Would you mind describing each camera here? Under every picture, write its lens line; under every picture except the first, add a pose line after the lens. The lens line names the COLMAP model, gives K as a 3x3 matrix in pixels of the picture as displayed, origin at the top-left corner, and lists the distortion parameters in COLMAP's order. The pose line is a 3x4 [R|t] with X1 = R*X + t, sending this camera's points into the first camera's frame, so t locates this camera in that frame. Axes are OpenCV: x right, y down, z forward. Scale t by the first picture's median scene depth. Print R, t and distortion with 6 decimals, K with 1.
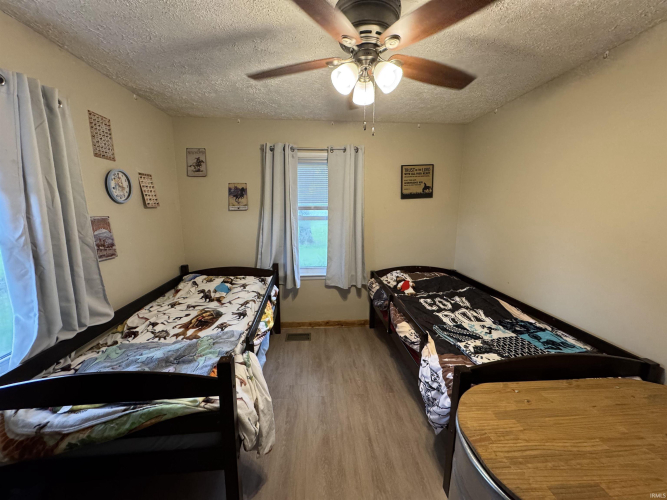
lens RADIAL K [[270.6, 0, 330.7], [0, 270.6, 249.0], [0, 0, 1]] dist [-0.002957, -0.000400]
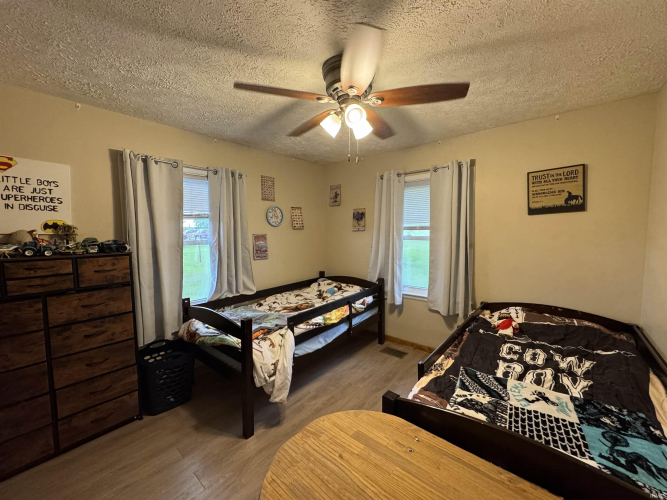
lens RADIAL K [[270.6, 0, 328.7], [0, 270.6, 248.4], [0, 0, 1]] dist [-0.002957, -0.000400]
pose [[0.695448, 0.039892, -0.717469, 0.495634], [-0.102114, 0.993811, -0.043723, 0.002833], [0.711284, 0.103671, 0.695217, 0.077145]]
